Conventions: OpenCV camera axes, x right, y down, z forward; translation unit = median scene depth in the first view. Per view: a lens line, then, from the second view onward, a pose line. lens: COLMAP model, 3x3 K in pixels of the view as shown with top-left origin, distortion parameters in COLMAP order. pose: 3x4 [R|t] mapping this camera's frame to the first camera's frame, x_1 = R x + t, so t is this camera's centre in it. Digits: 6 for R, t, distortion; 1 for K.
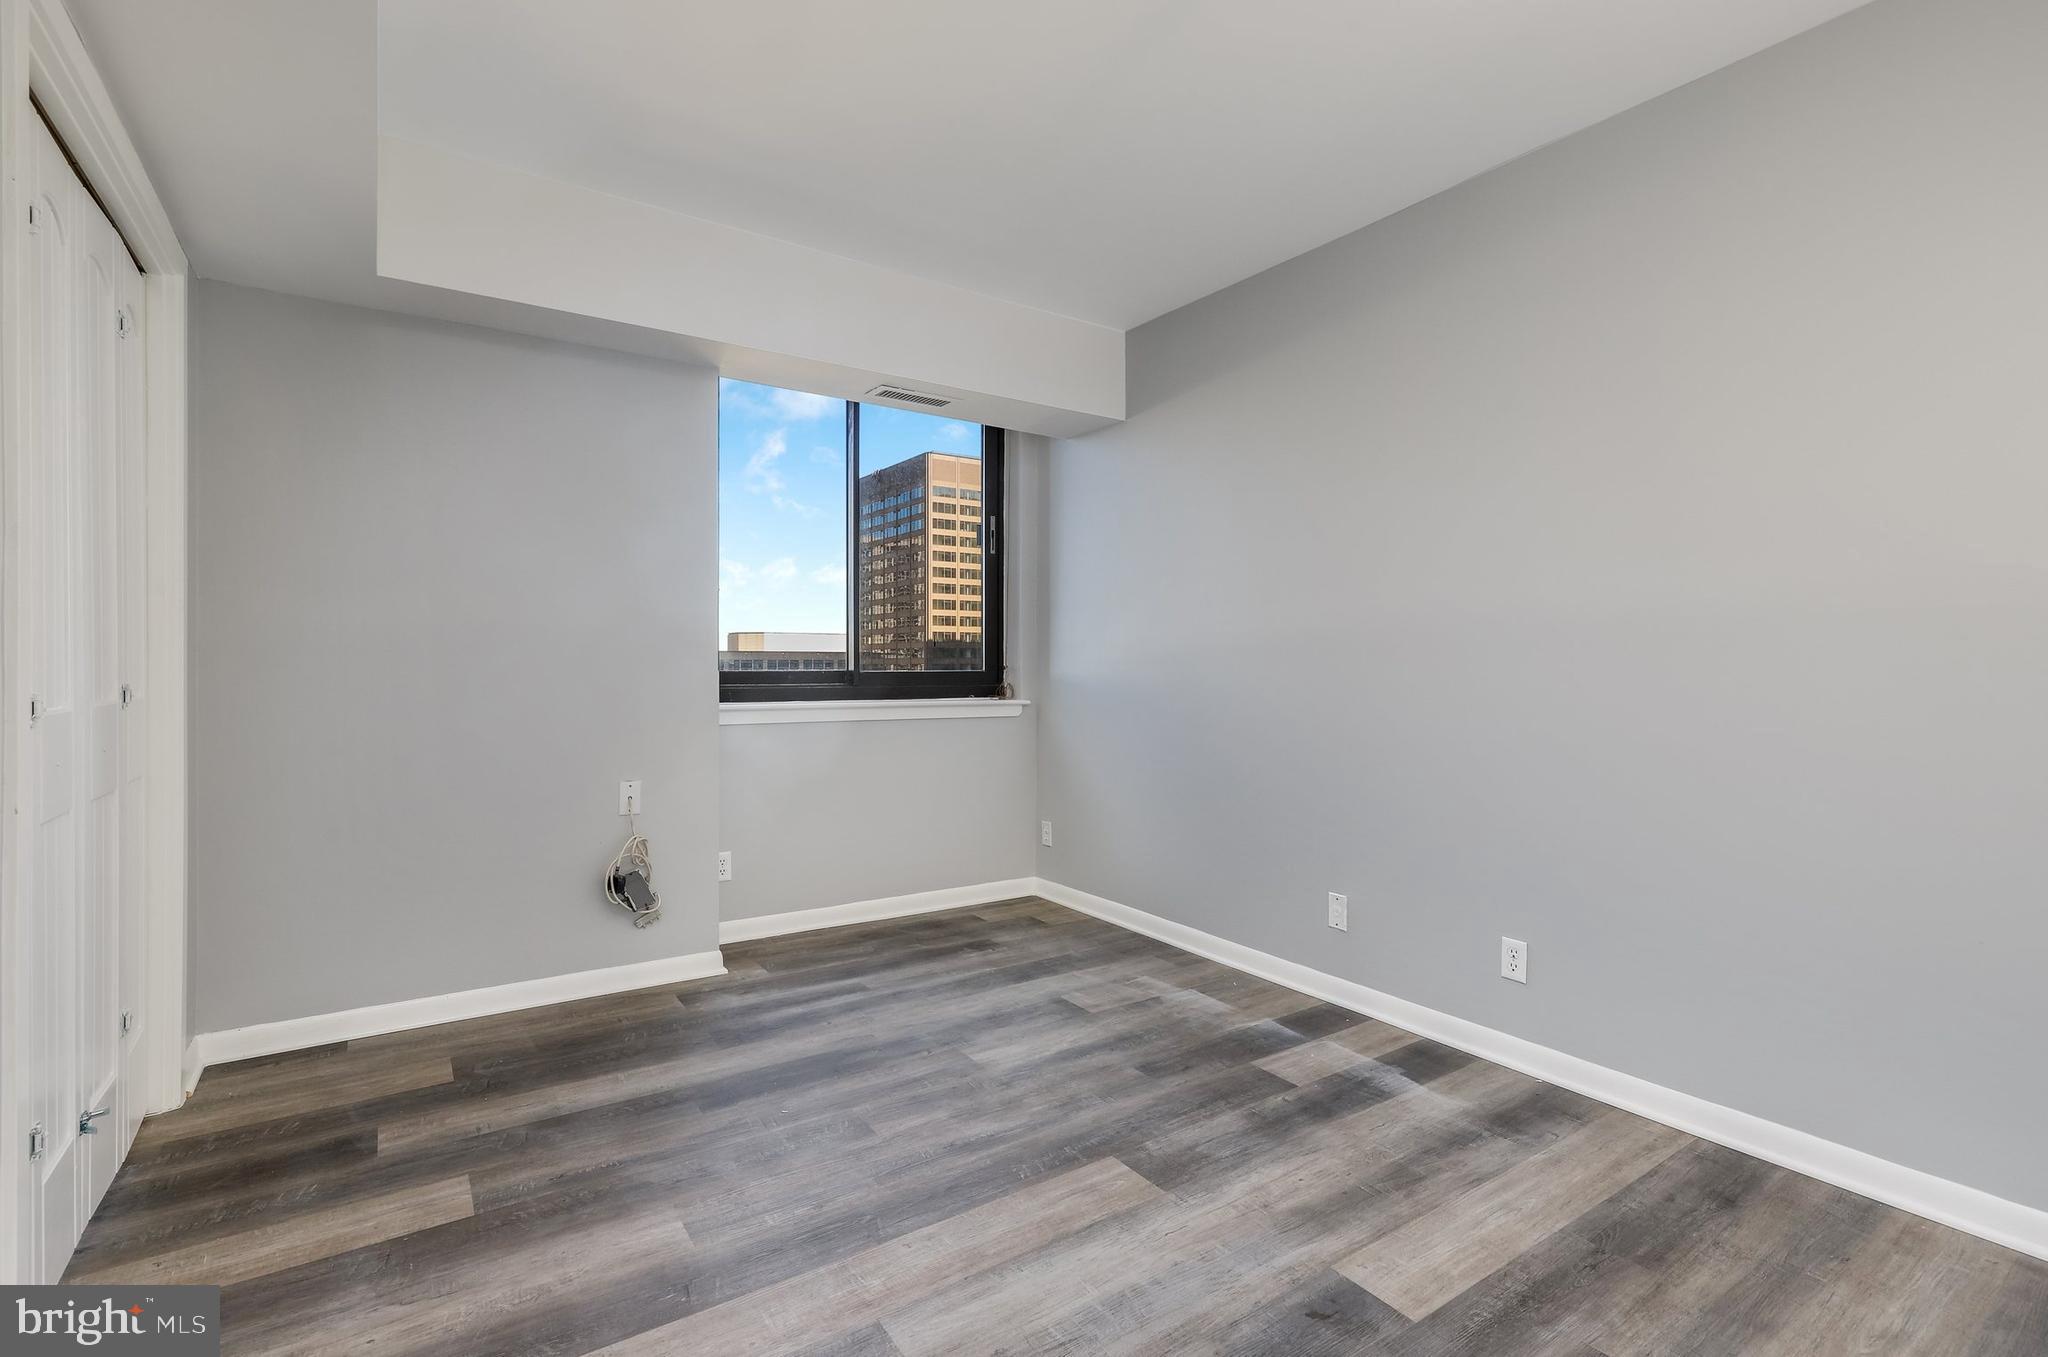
lens RADIAL K [[939.2, 0, 1009.6], [0, 939.2, 686.0], [0, 0, 1]] dist [0.002611, 0.000356]
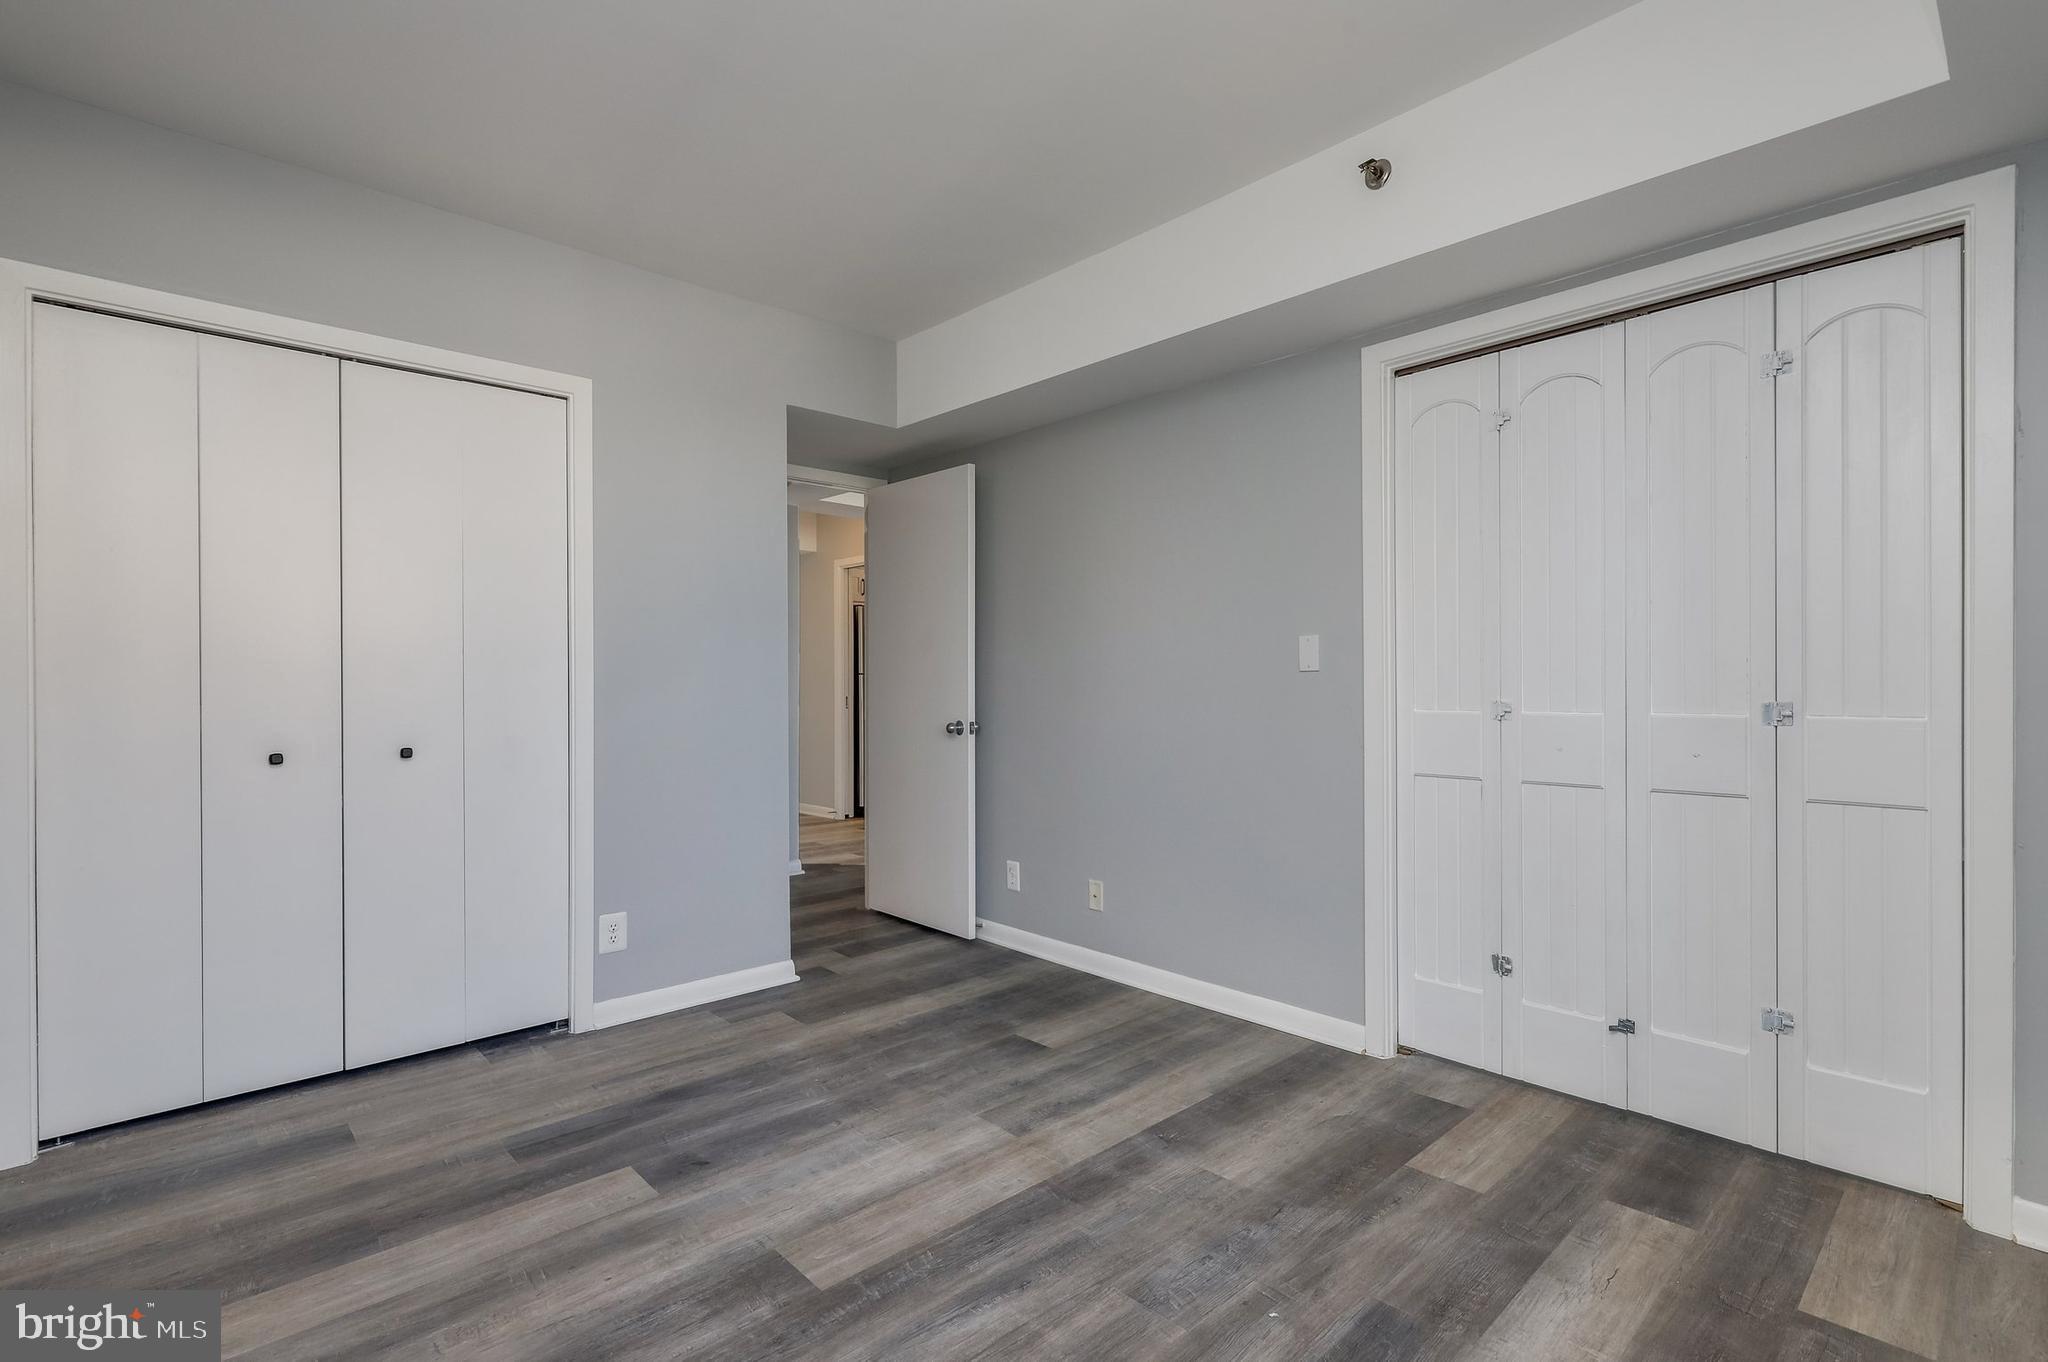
lens RADIAL K [[939.2, 0, 1017.5], [0, 939.2, 682.9], [0, 0, 1]] dist [0.002611, 0.000356]
pose [[-0.986235, 0.002060, -0.165339, 0.080043], [-0.001645, 0.999751, 0.022266, -0.046722], [0.165344, 0.022232, -0.985985, 1.937695]]
